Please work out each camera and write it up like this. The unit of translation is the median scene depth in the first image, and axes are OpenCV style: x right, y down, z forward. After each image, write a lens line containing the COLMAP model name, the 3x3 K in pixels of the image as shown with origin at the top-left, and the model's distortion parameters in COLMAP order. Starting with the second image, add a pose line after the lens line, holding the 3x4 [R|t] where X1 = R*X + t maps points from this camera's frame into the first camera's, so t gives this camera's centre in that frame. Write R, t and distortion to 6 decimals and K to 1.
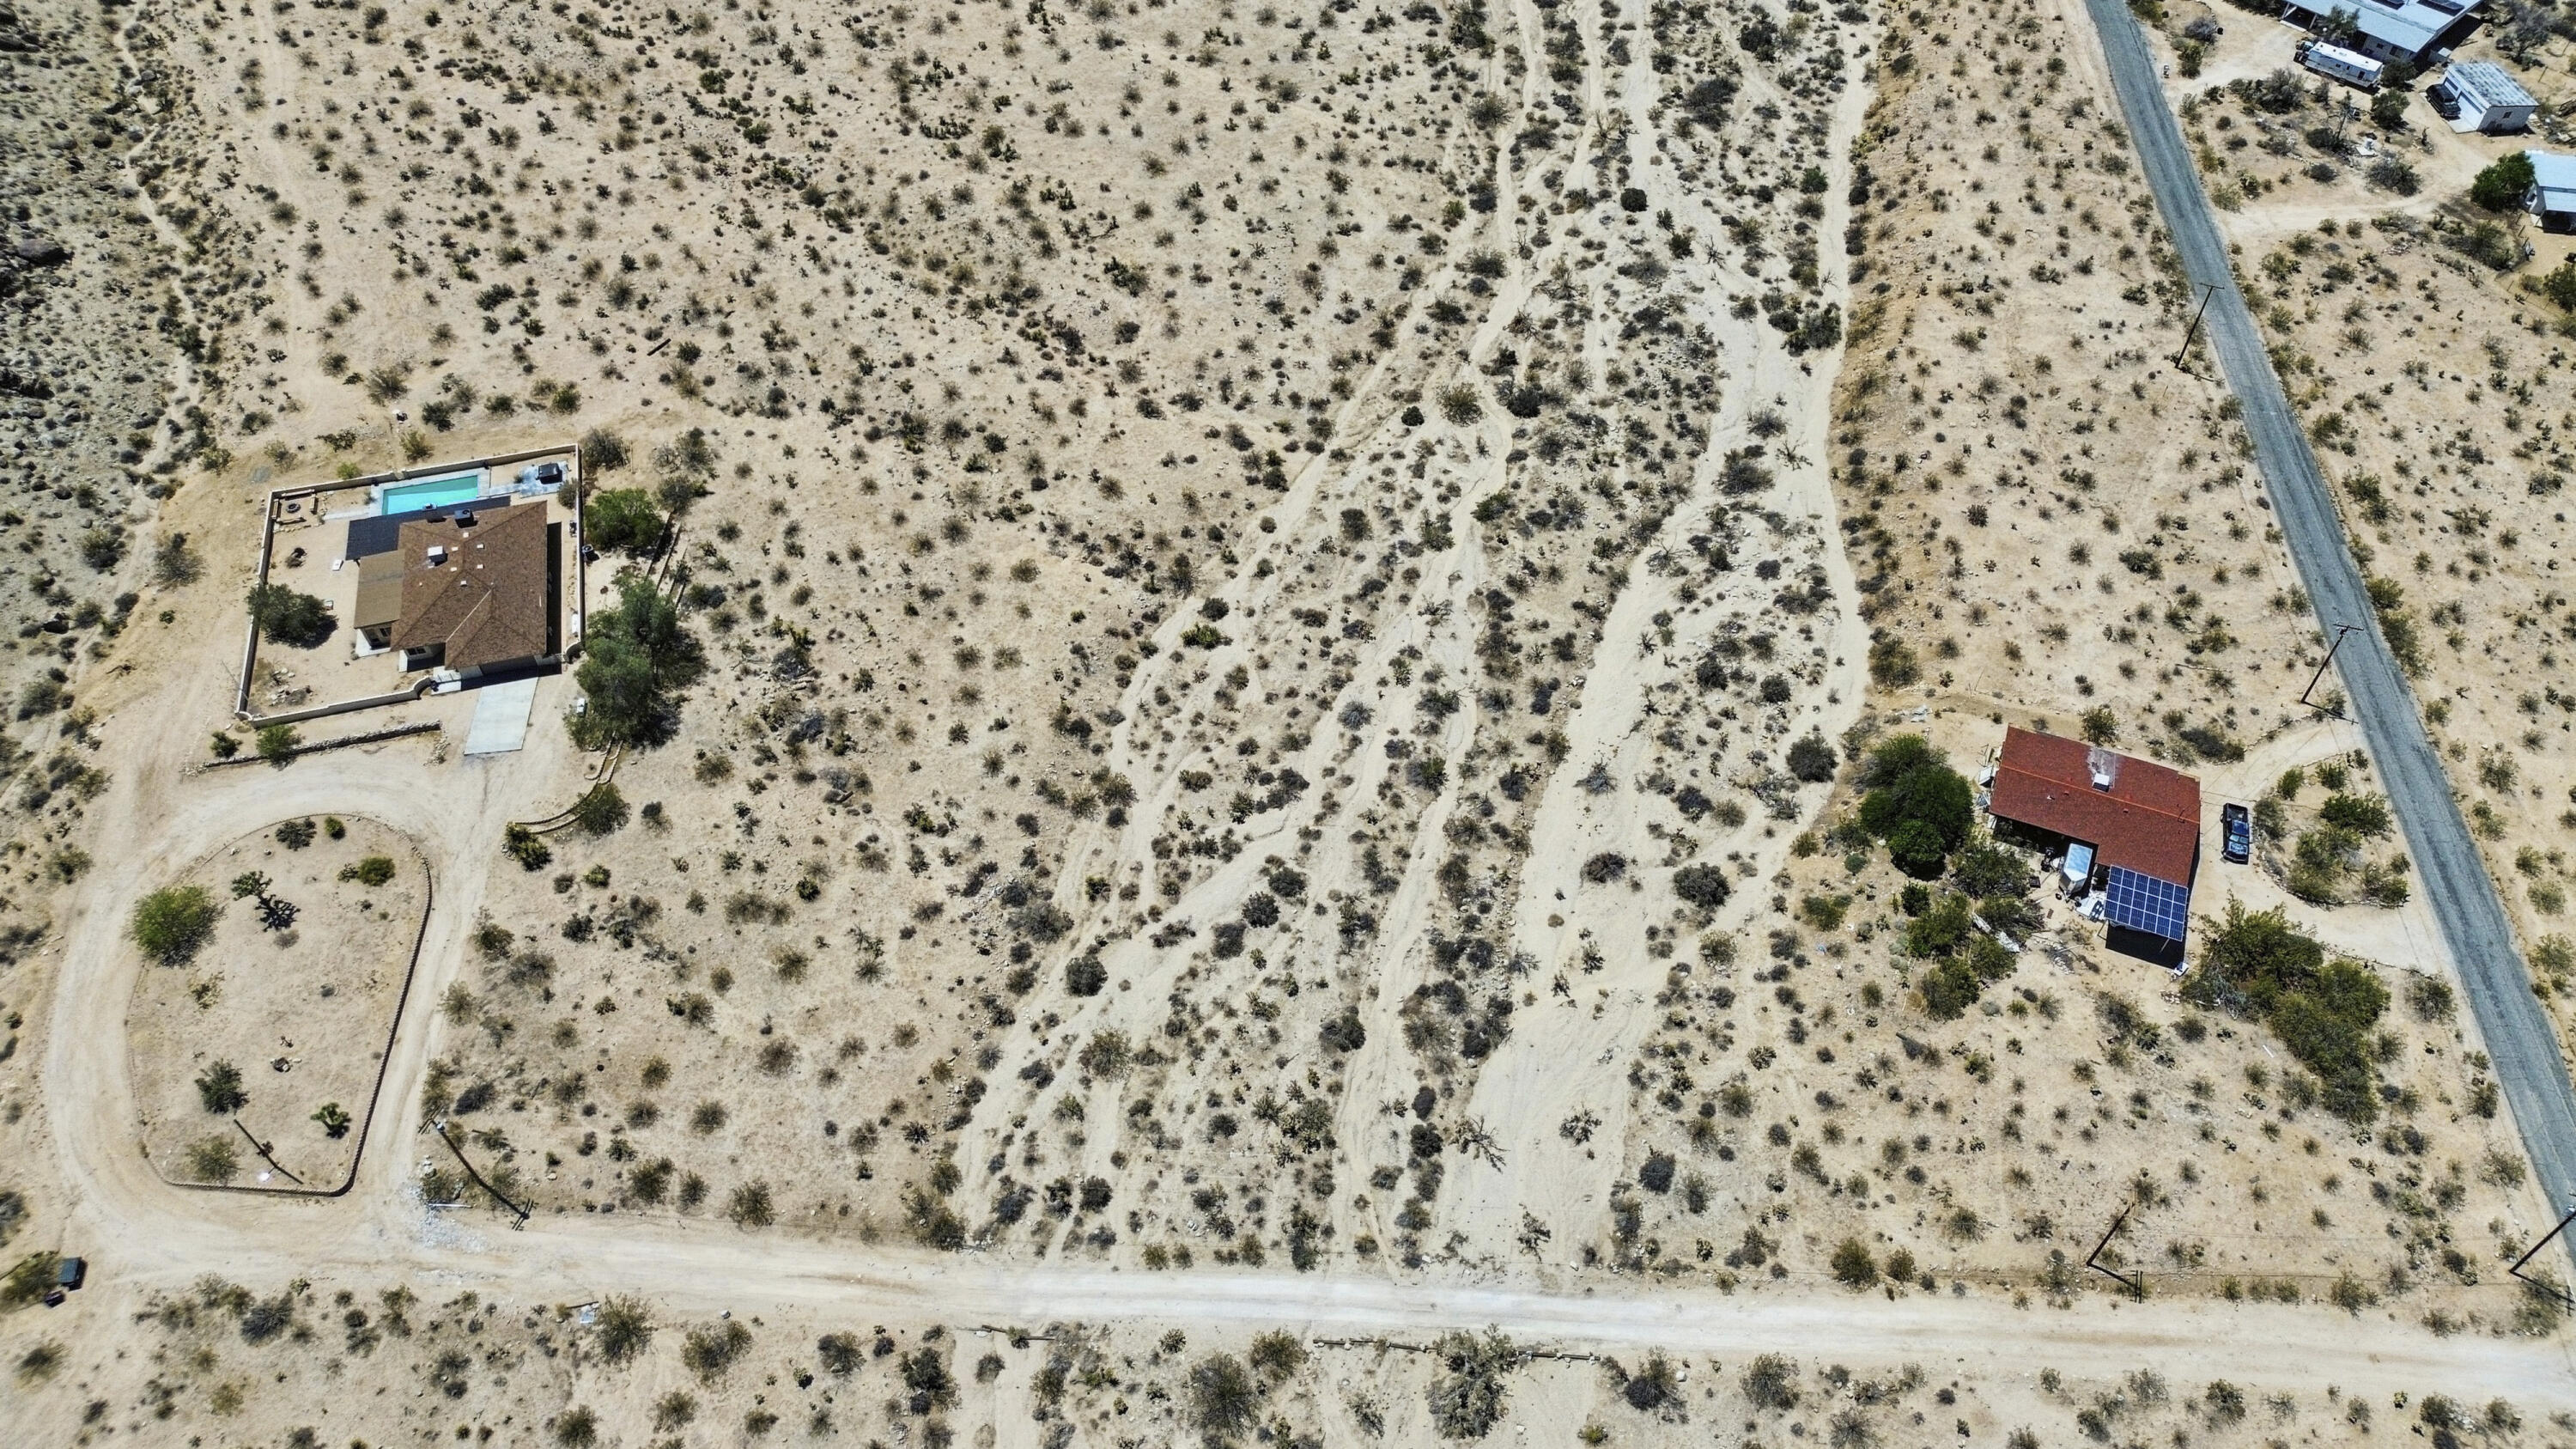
lens RADIAL K [[1837.8, 0, 1290.4], [0, 1837.8, 727.1], [0, 0, 1]] dist [0.074713, -0.078009]
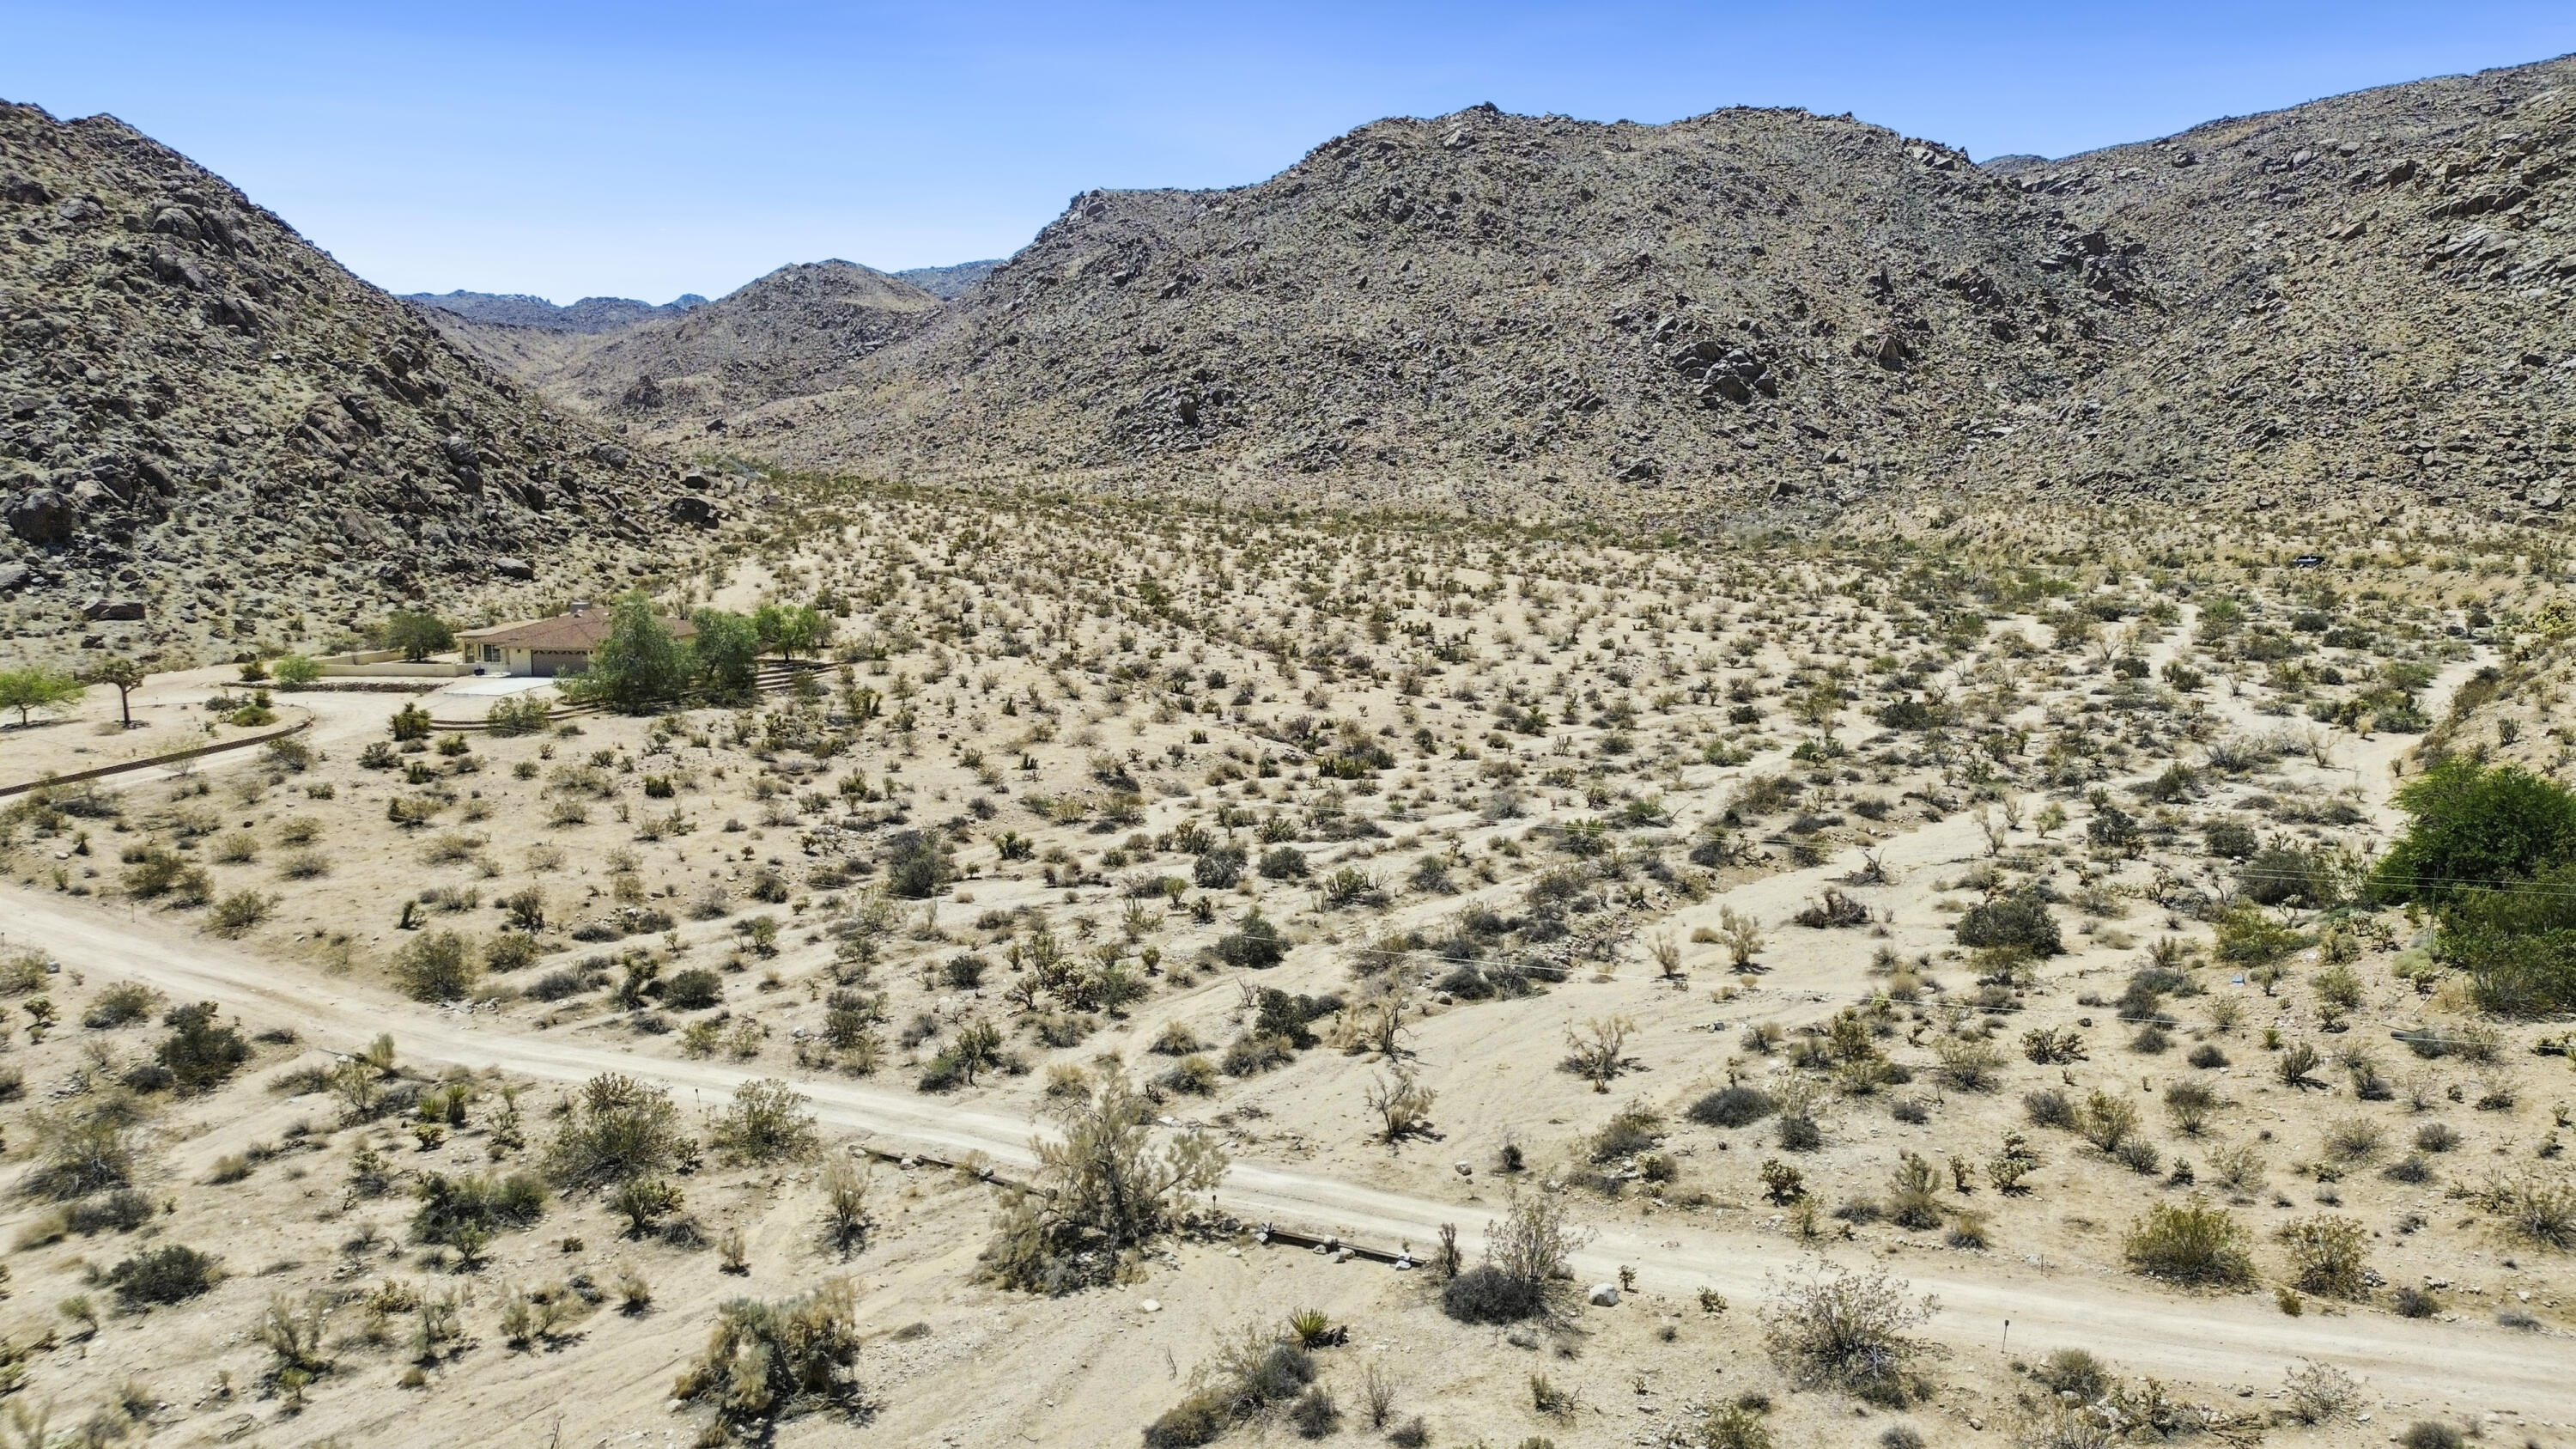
lens RADIAL K [[1837.8, 0, 1290.4], [0, 1837.8, 727.1], [0, 0, 1]] dist [0.074713, -0.078009]
pose [[0.914000, 0.056759, -0.401725, 0.220806], [-0.311678, 0.732120, -0.605687, 0.381482], [0.259733, 0.678807, 0.686848, 0.493610]]
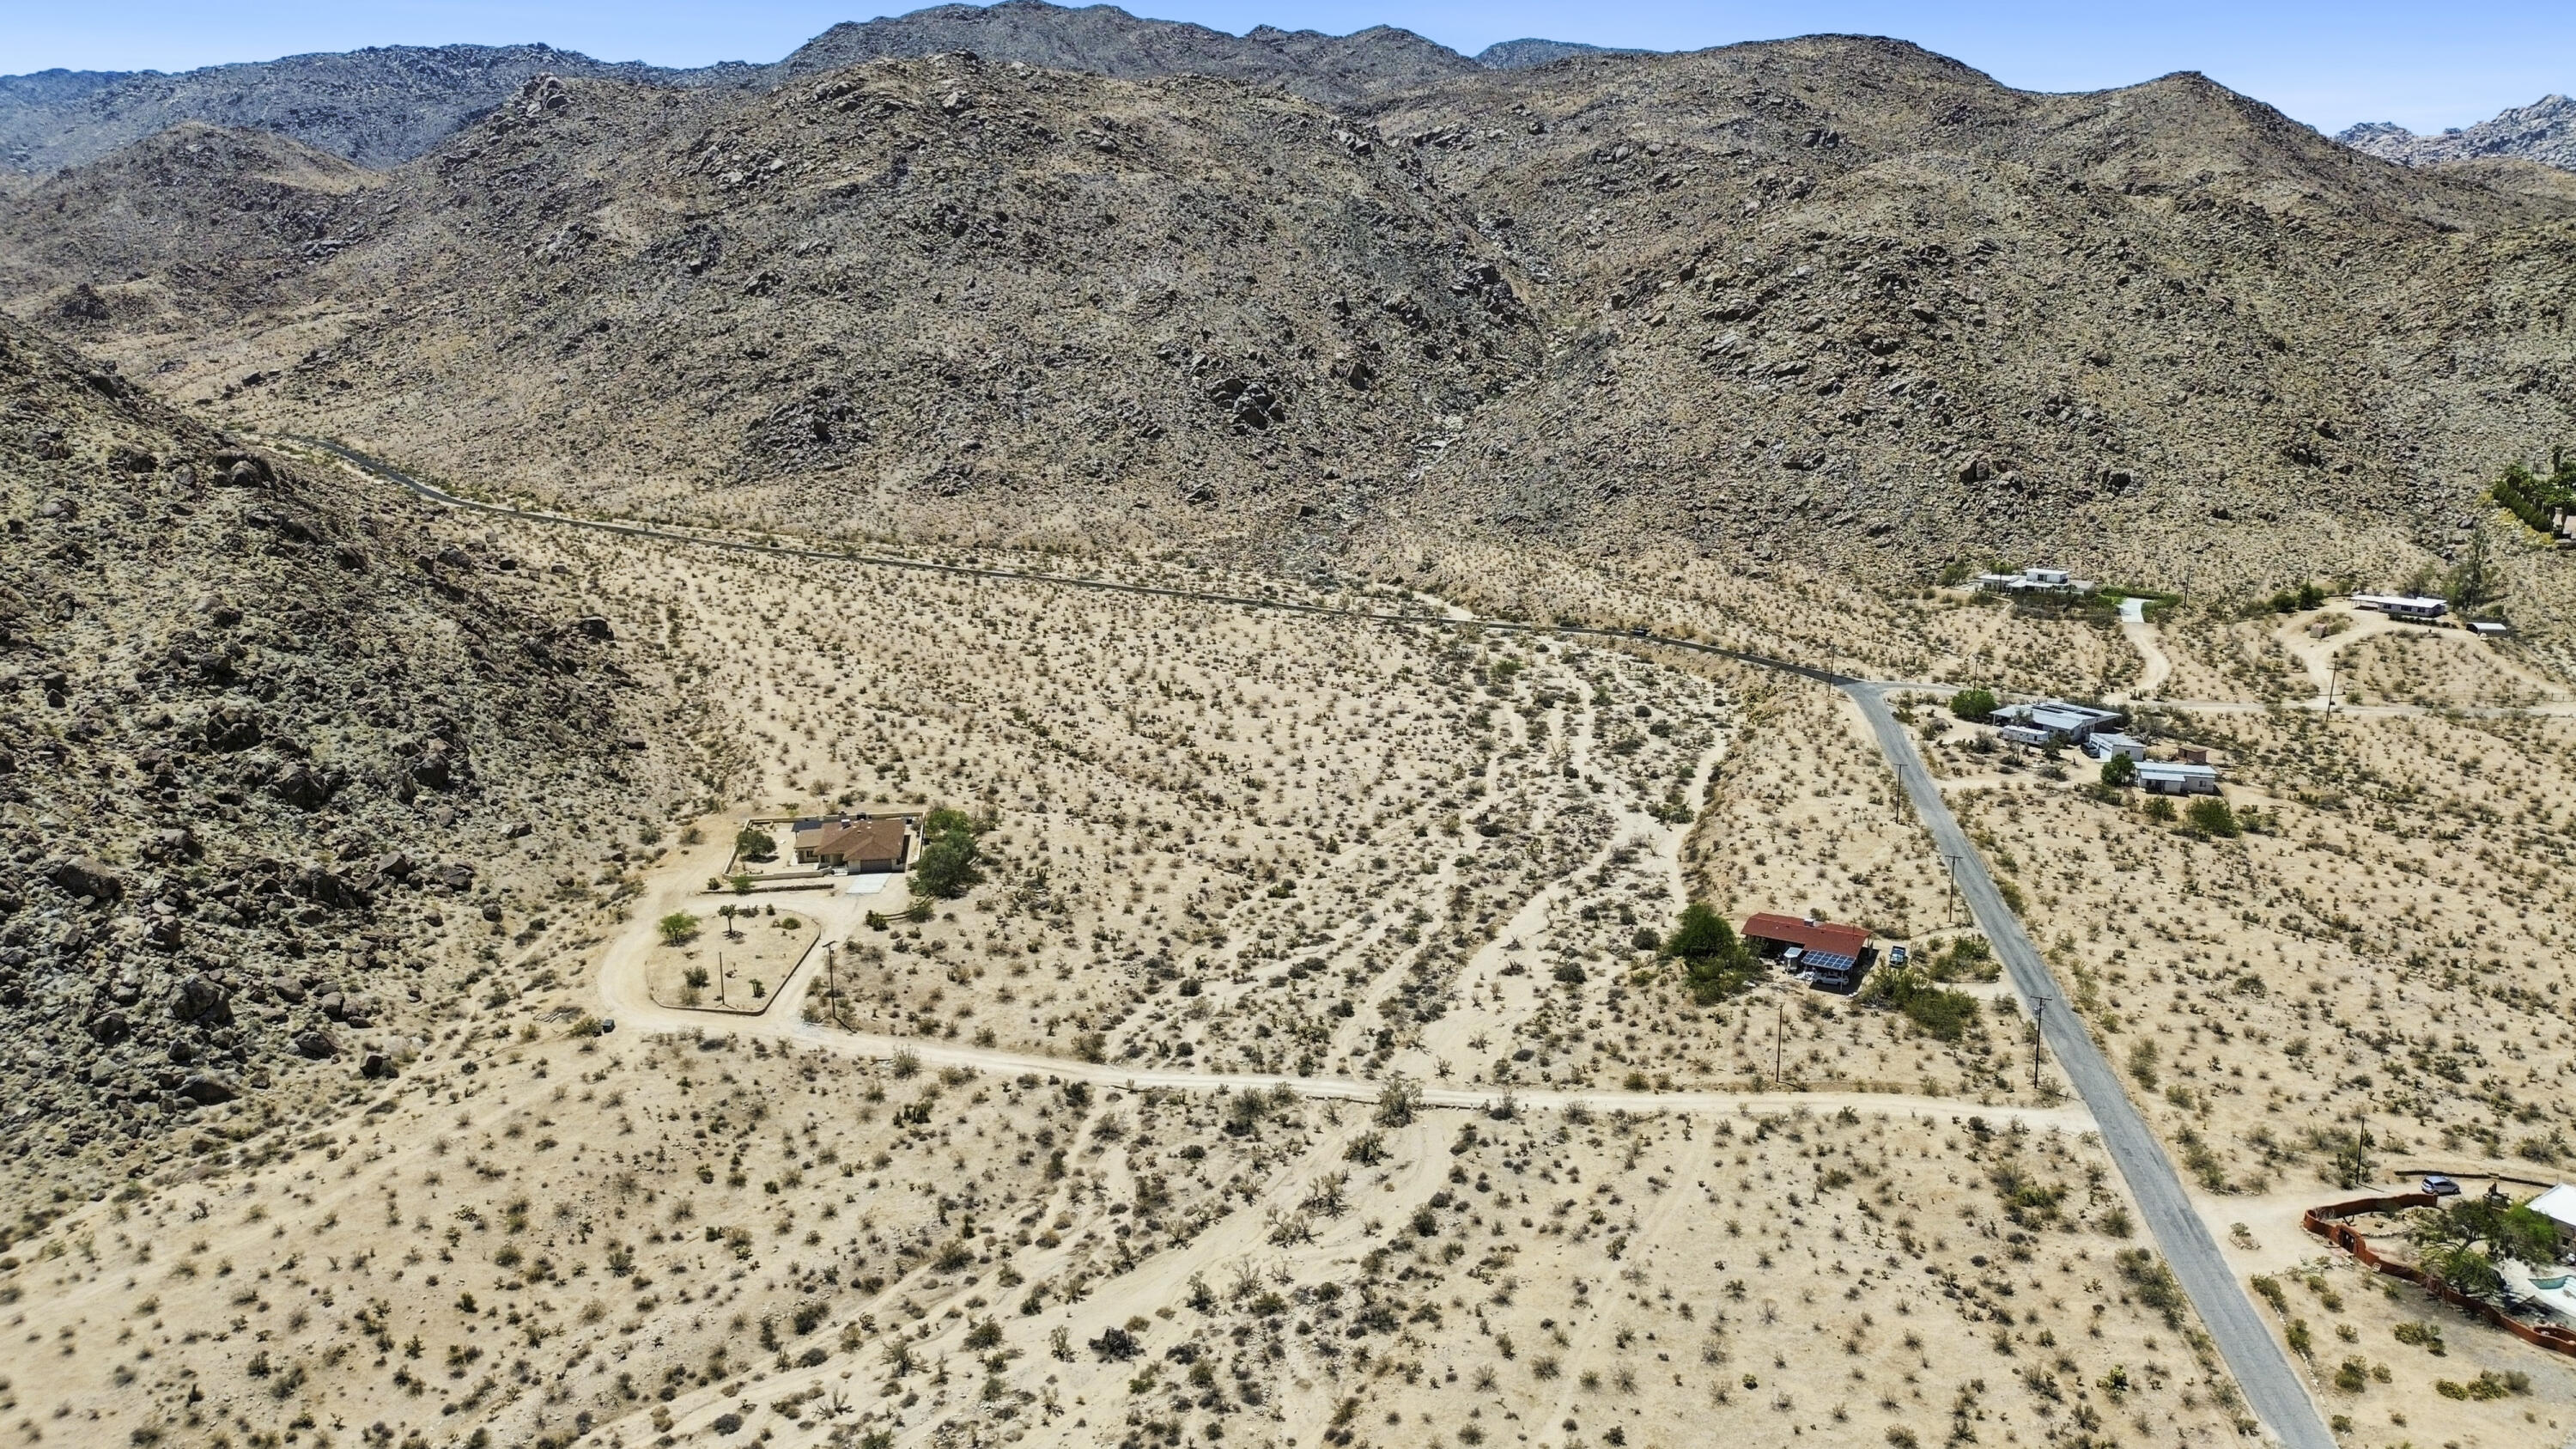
lens RADIAL K [[1830.8, 0, 1291.9], [0, 1830.8, 755.1], [0, 0, 1]] dist [0.071861, -0.074005]
pose [[0.995529, 0.028696, -0.089990, 0.107057], [-0.075183, 0.817460, -0.571057, 0.786063], [0.057177, 0.575270, 0.815963, -0.406201]]
